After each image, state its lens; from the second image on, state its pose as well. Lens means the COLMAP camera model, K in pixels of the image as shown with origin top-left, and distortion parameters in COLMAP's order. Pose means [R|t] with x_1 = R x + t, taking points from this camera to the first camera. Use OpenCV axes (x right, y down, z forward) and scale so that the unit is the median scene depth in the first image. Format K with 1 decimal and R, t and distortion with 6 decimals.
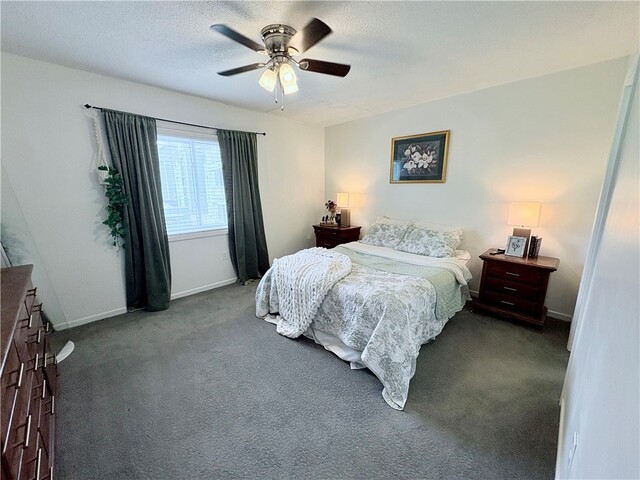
lens RADIAL K [[253.2, 0, 318.9], [0, 253.2, 239.8], [0, 0, 1]] dist [-0.002356, -0.000514]
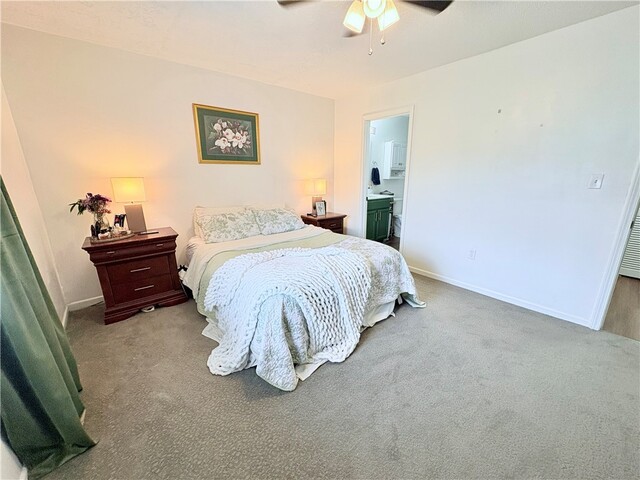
lens RADIAL K [[253.2, 0, 319.0], [0, 253.2, 240.7], [0, 0, 1]] dist [-0.002356, -0.000514]
pose [[0.083369, -0.258262, 0.962471, -0.671374], [0.208585, 0.948961, 0.236569, -0.137176], [-0.974444, 0.181035, 0.132984, 0.767934]]
